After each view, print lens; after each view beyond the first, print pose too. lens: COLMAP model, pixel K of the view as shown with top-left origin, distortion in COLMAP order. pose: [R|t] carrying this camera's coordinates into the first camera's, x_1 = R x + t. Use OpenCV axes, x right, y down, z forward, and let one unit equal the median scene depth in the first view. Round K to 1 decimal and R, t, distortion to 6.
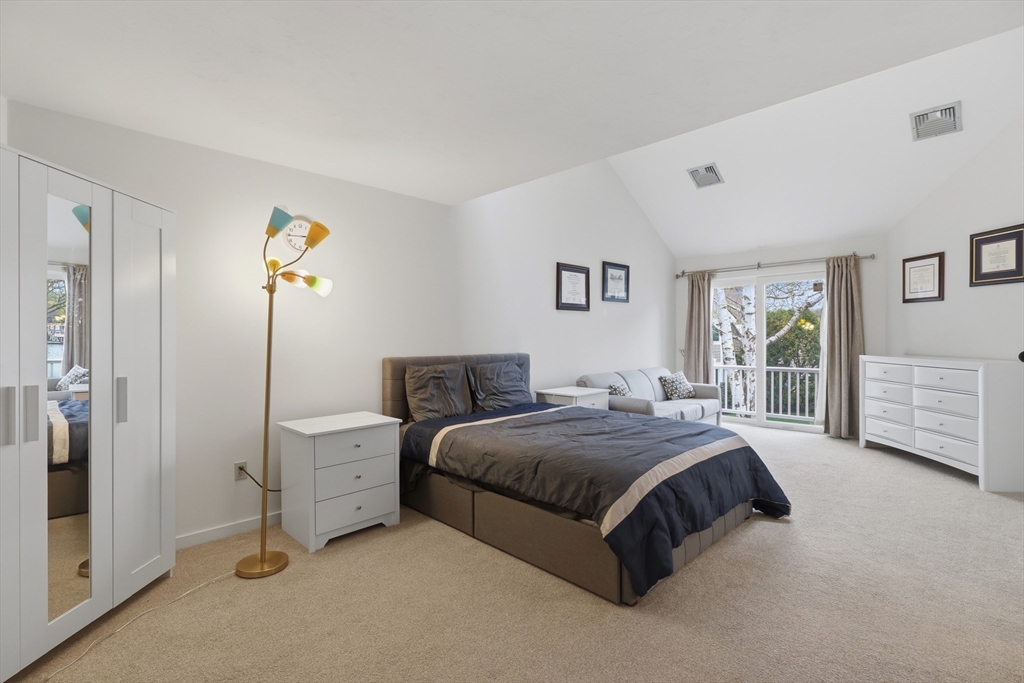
lens RADIAL K [[472.6, 0, 516.1], [0, 472.6, 346.3], [0, 0, 1]] dist [-0.002947, 0.000857]
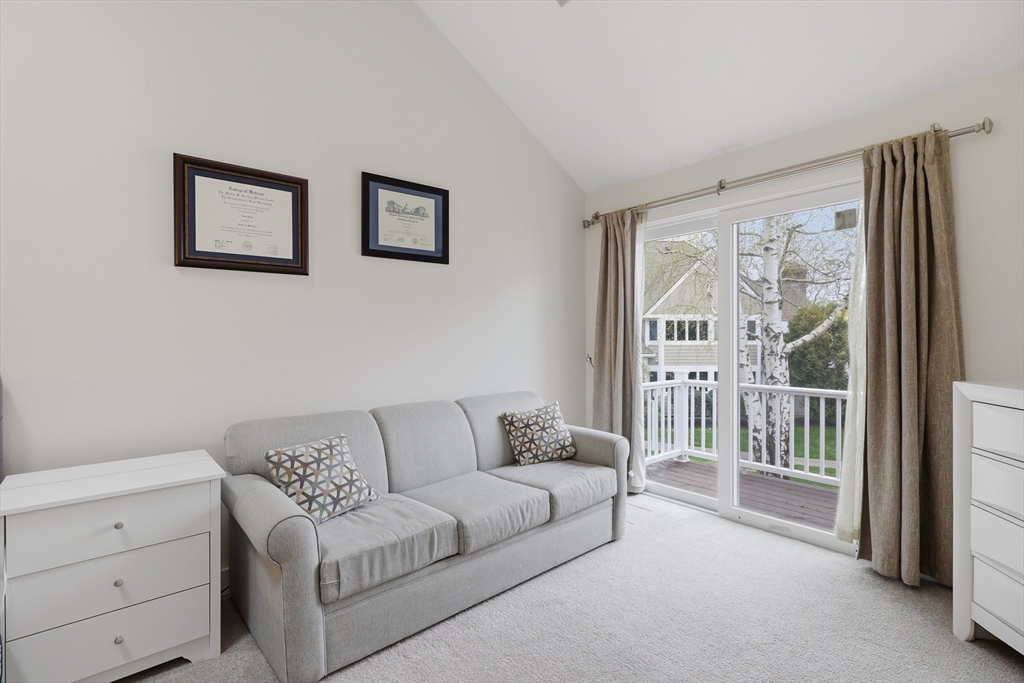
lens RADIAL K [[472.6, 0, 514.4], [0, 472.6, 341.8], [0, 0, 1]] dist [-0.002947, 0.000857]
pose [[0.995555, 0.003933, -0.094104, 0.384102], [-0.004550, 0.999970, -0.006341, -0.007576], [0.094077, 0.006741, 0.995542, 0.547485]]
